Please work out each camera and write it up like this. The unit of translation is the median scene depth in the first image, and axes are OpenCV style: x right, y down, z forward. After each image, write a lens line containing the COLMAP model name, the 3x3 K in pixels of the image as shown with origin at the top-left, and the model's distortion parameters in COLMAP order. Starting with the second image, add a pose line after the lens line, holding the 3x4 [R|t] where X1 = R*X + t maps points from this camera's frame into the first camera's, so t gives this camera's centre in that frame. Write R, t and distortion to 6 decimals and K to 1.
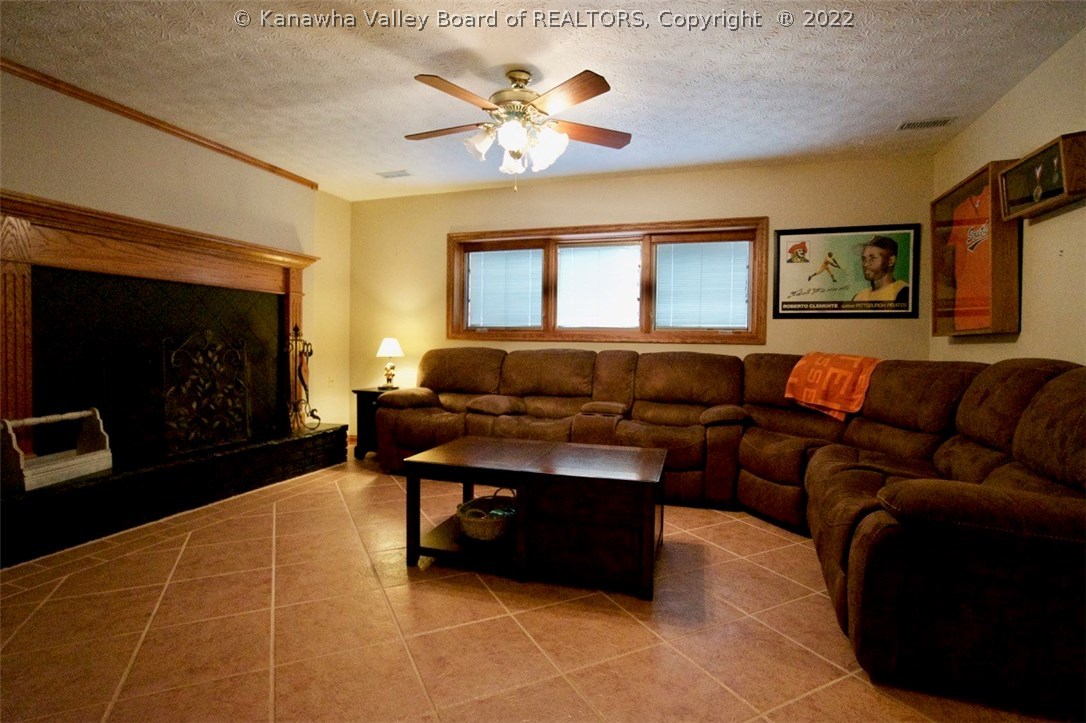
lens RADIAL K [[509.0, 0, 526.5], [0, 509.0, 358.3], [0, 0, 1]] dist [-0.056466, 0.022177]
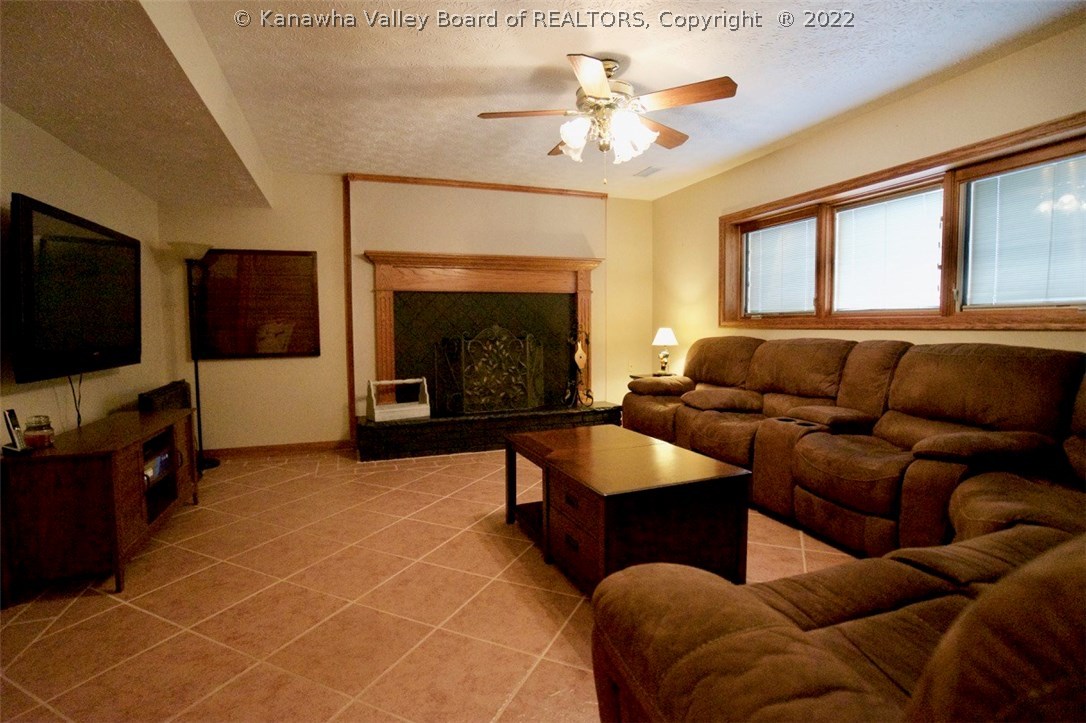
lens RADIAL K [[504.4, 0, 559.8], [0, 504.4, 353.7], [0, 0, 1]] dist [-0.049820, 0.021509]
pose [[0.660313, 0.022433, -0.750655, 0.411484], [-0.006603, 0.999689, 0.024066, -0.011011], [0.750961, -0.010934, 0.660256, 0.171939]]
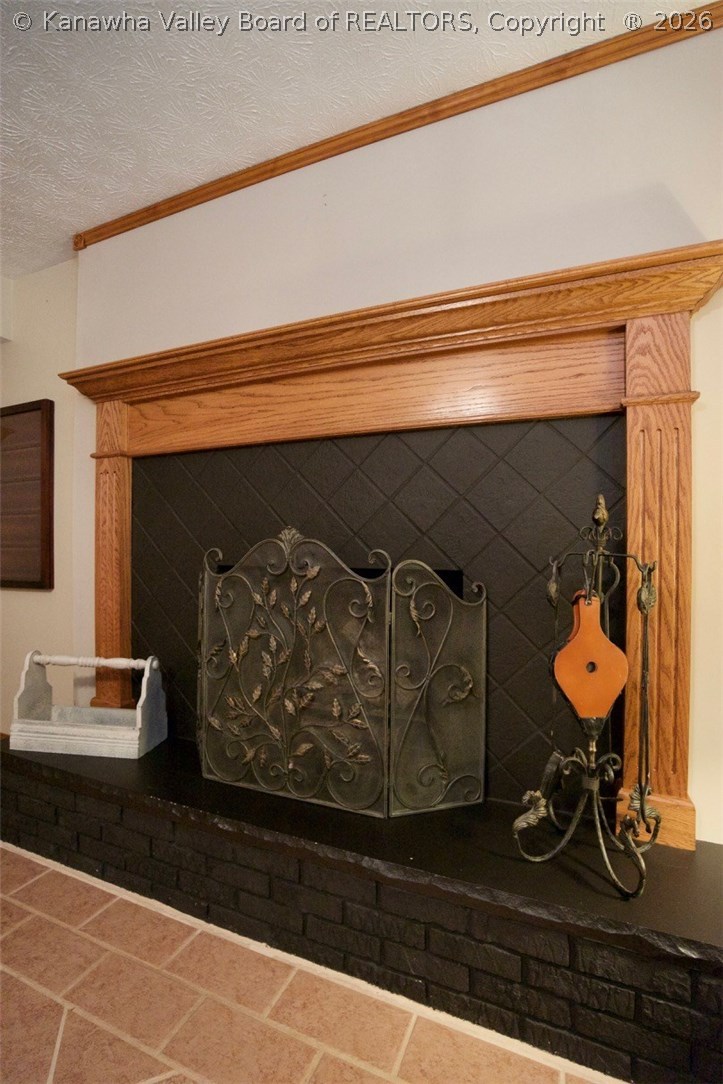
lens RADIAL K [[503.5, 0, 361.5], [0, 503.5, 542.0], [0, 0, 1]] dist [-0.049820, 0.021509]
pose [[-0.056274, -0.017277, -0.998266, -0.154236], [-0.027704, 0.999492, -0.015737, -0.032639], [0.998031, 0.026770, -0.056724, 0.863542]]
